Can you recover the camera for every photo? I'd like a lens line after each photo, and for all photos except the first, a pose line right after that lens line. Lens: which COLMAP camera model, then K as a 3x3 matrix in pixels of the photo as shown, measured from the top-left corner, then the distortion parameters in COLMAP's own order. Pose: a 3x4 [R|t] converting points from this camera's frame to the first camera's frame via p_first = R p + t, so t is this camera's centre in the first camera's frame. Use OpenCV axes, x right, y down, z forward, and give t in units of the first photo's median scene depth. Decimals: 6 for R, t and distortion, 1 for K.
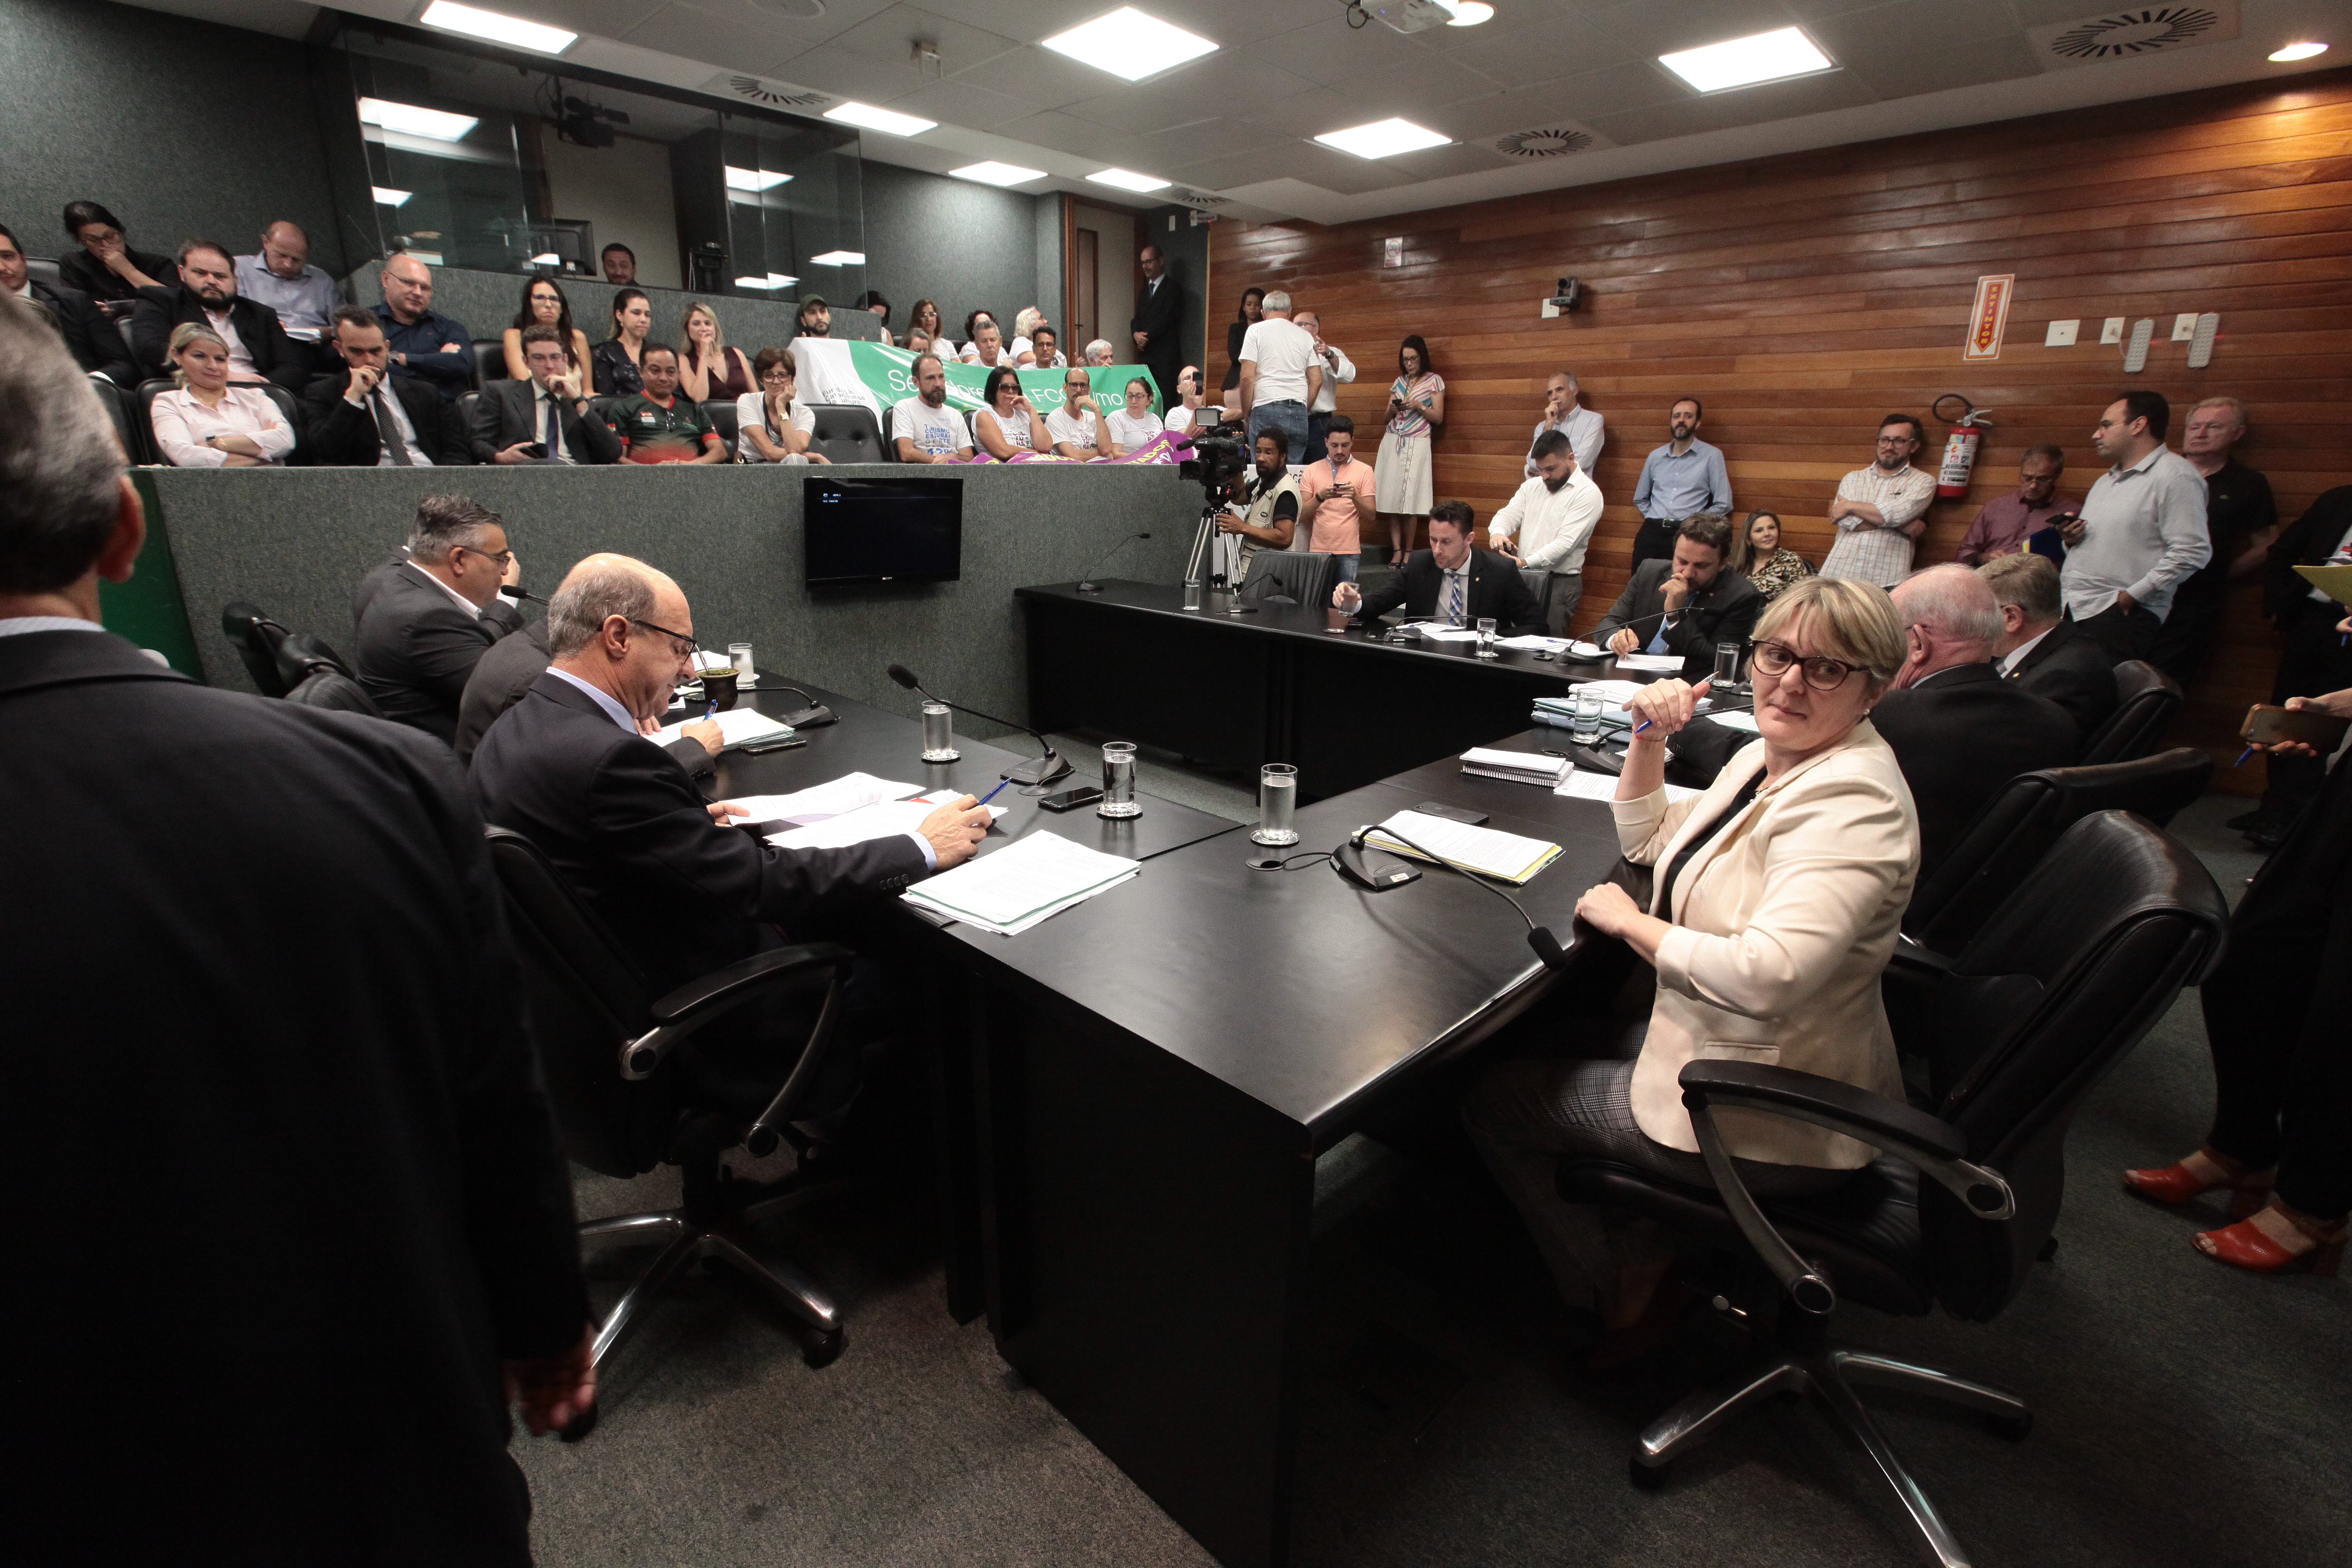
lens RADIAL K [[1061.6, 0, 1164.9], [0, 1061.6, 789.0], [0, 0, 1]] dist [-0.042059, 0.012248]
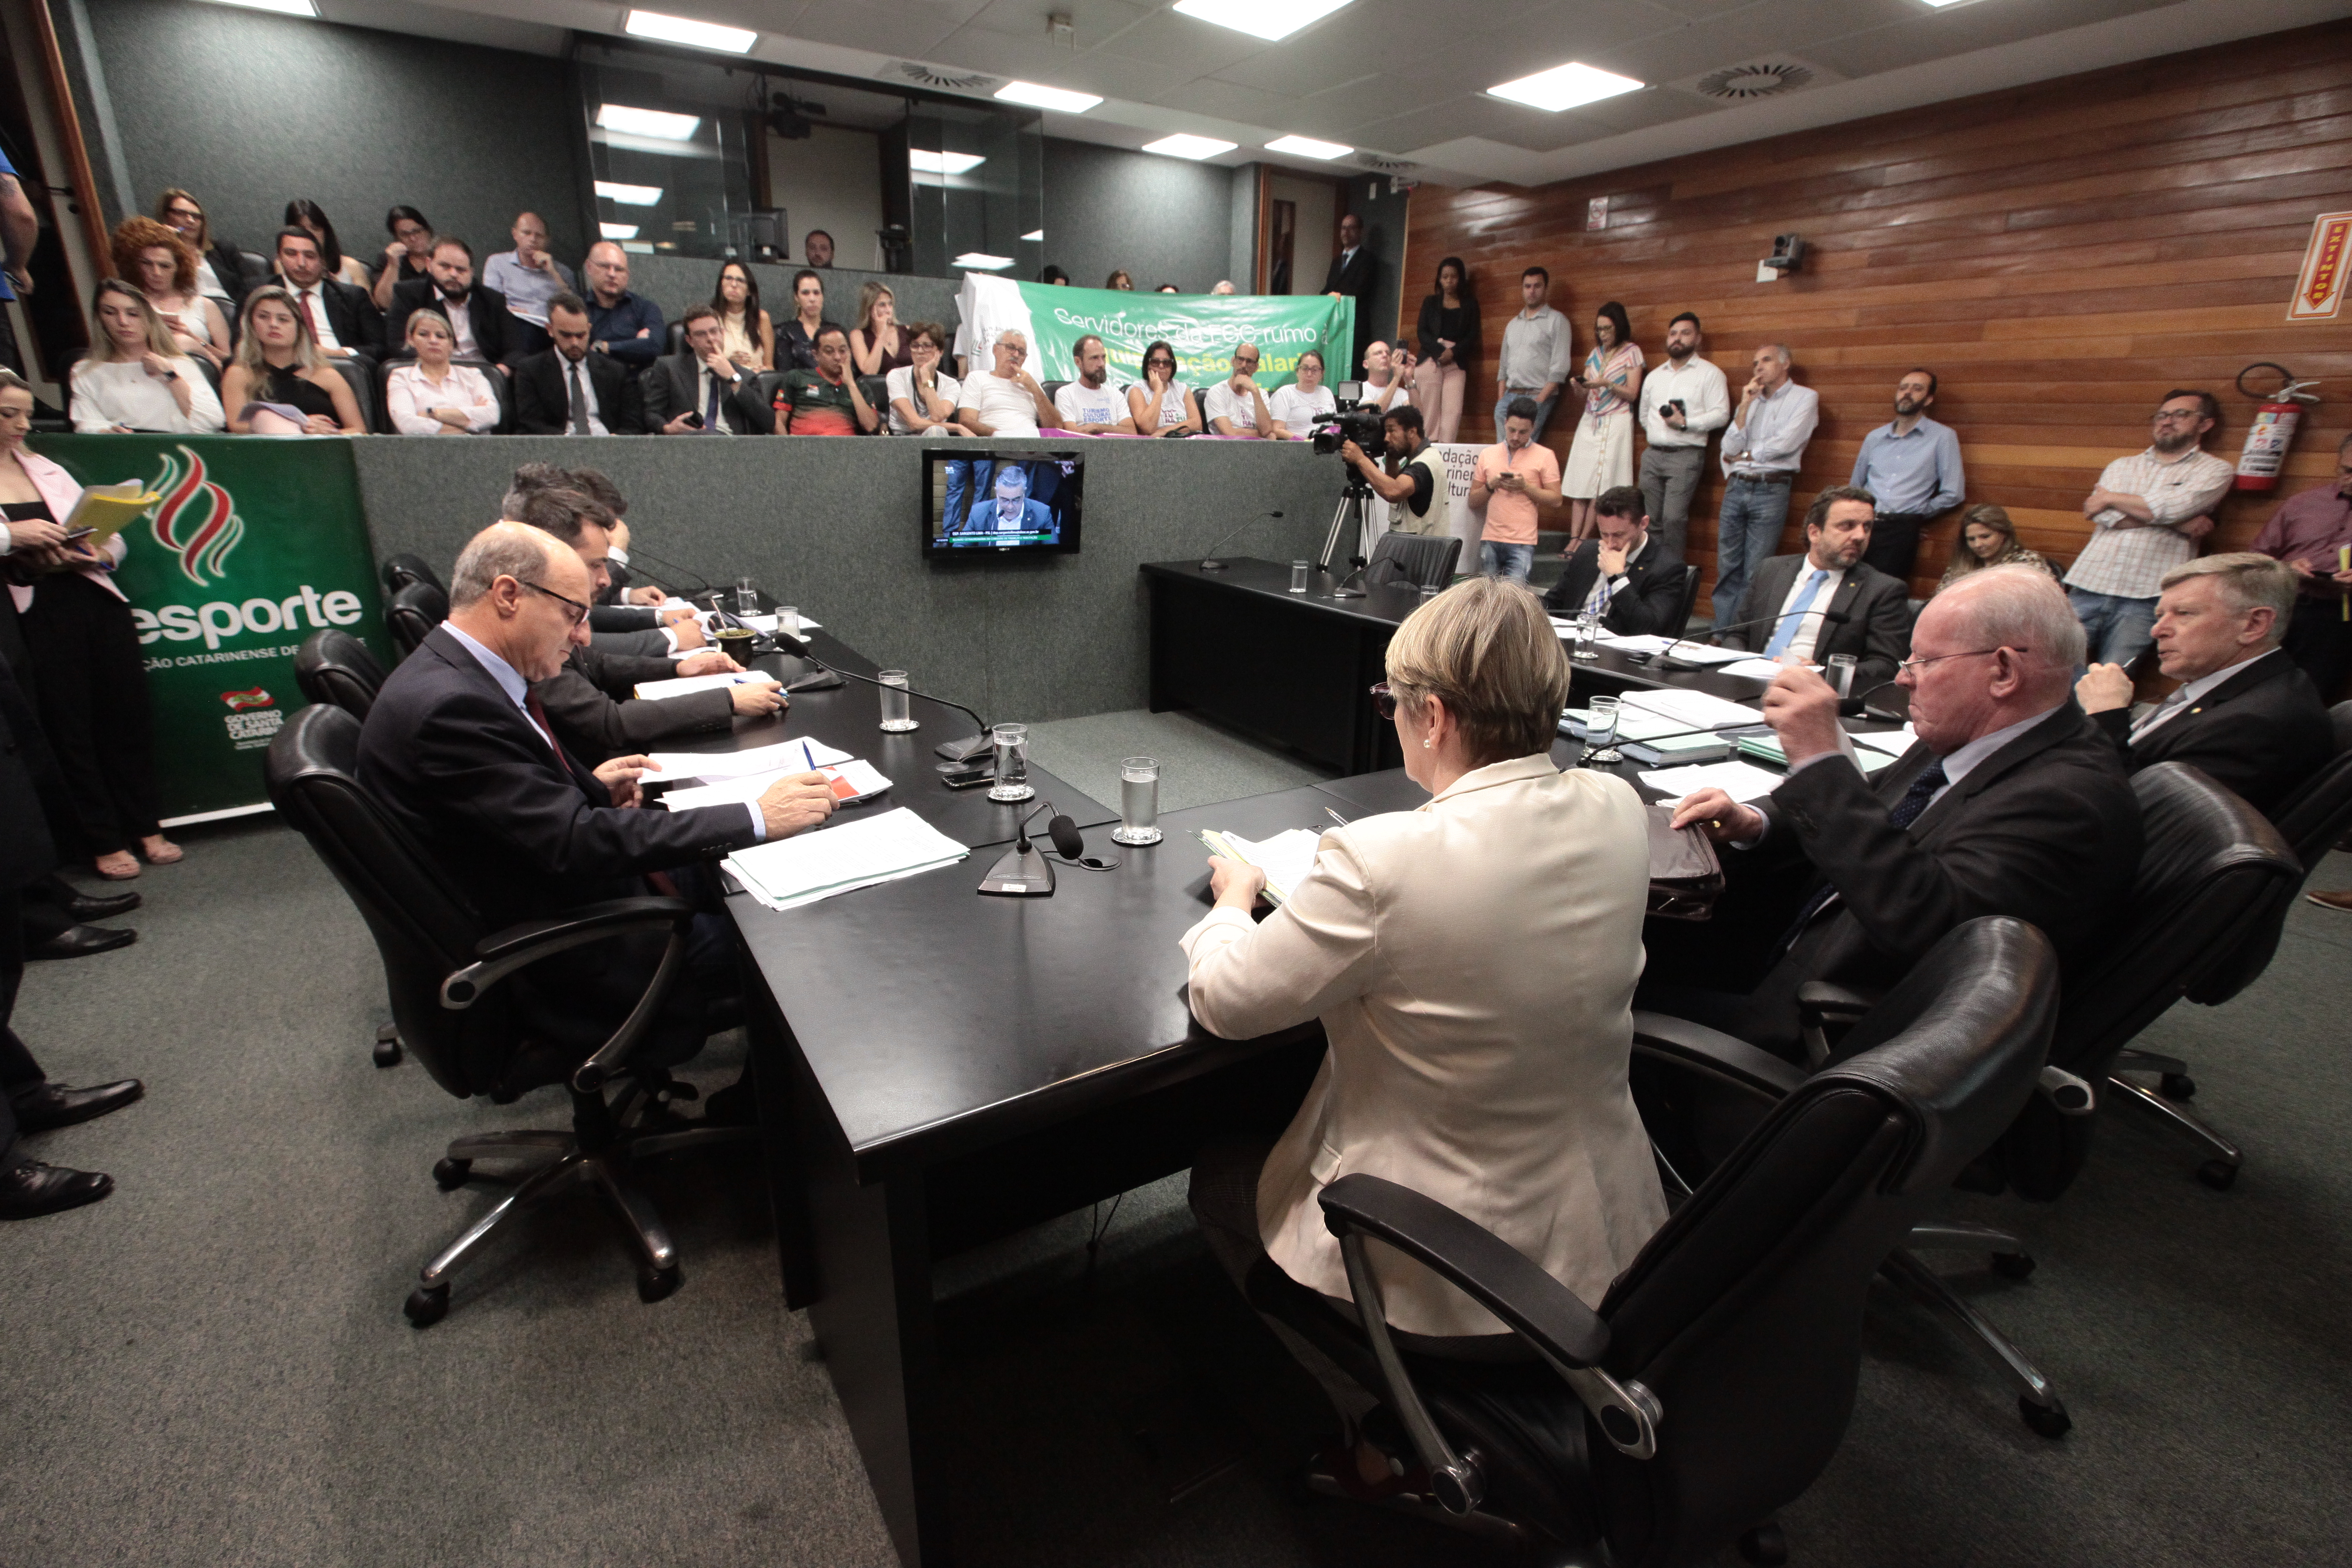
lens RADIAL K [[1055.2, 0, 1176.0], [0, 1055.2, 784.0], [0, 0, 1]] dist [-0.036695, 0.008809]
pose [[0.974276, 0.076160, -0.212099, 0.118195], [-0.072653, 0.997061, 0.024291, -0.008968], [0.213326, -0.008257, 0.976946, 0.032814]]
